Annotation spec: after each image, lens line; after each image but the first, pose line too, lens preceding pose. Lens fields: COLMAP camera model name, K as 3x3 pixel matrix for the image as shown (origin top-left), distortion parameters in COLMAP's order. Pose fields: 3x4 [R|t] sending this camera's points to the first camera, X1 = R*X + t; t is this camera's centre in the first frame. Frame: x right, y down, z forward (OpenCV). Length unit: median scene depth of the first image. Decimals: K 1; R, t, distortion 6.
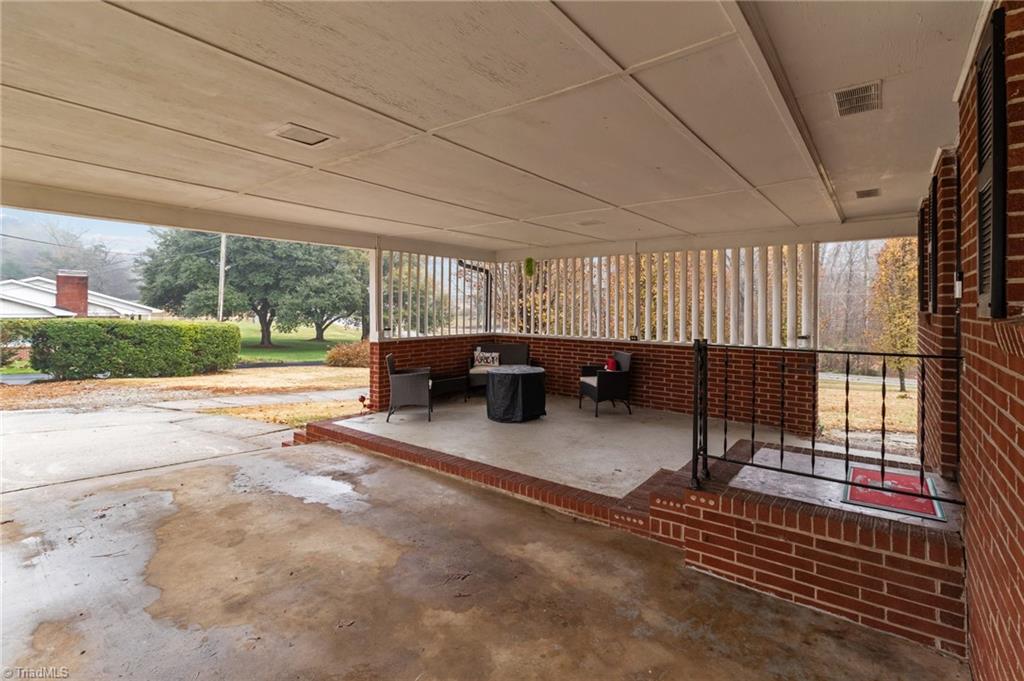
lens RADIAL K [[485.2, 0, 521.0], [0, 485.2, 294.9], [0, 0, 1]] dist [0.000394, 0.000580]
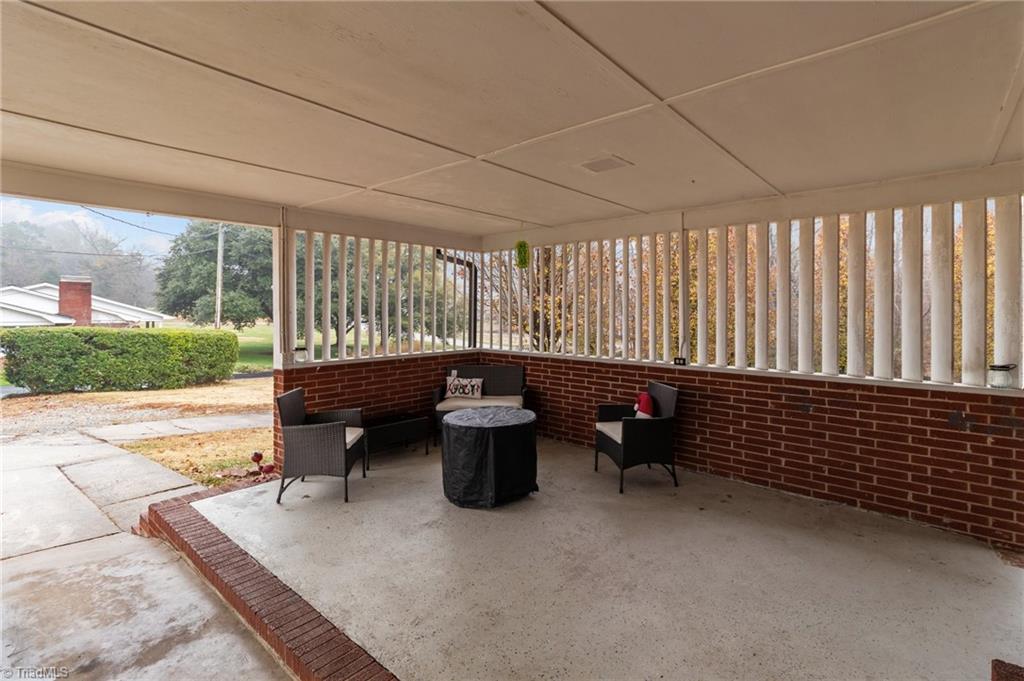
lens RADIAL K [[483.5, 0, 523.5], [0, 483.5, 302.9], [0, 0, 1]] dist [-0.000969, 0.000393]
pose [[0.998634, -0.007035, -0.051780, 0.049272], [0.007489, 0.999935, 0.008575, 0.003886], [0.051717, -0.008952, 0.998622, 0.290709]]
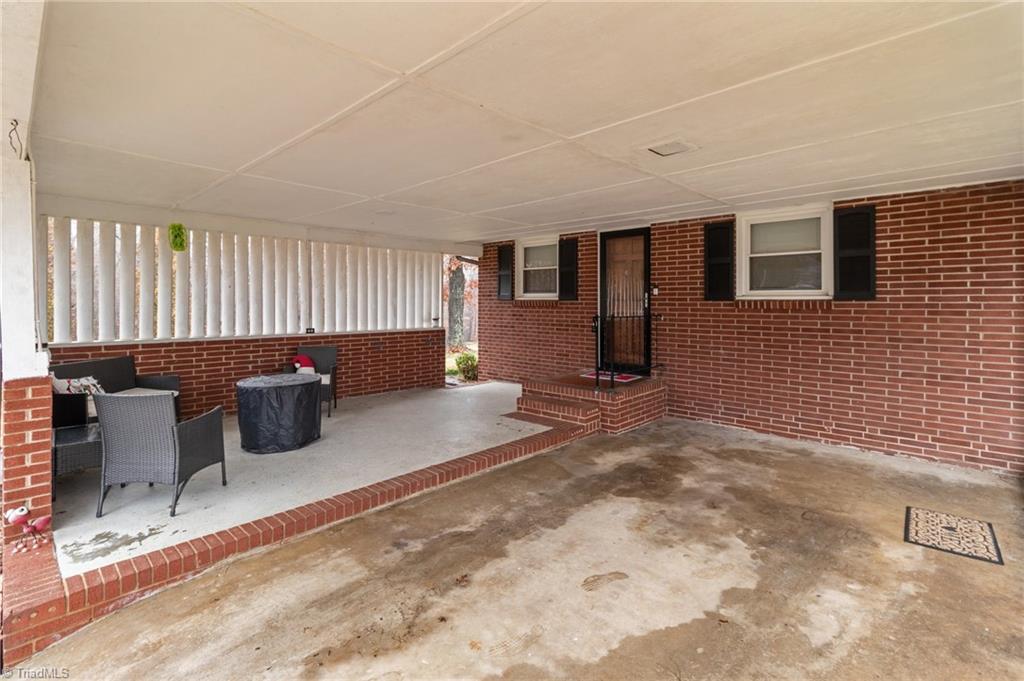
lens RADIAL K [[483.5, 0, 523.5], [0, 483.5, 302.9], [0, 0, 1]] dist [-0.000969, 0.000393]
pose [[0.105706, -0.014942, 0.994285, -0.546185], [-0.029996, 0.999384, 0.018208, 0.004094], [-0.993945, -0.031749, 0.105193, 0.405445]]
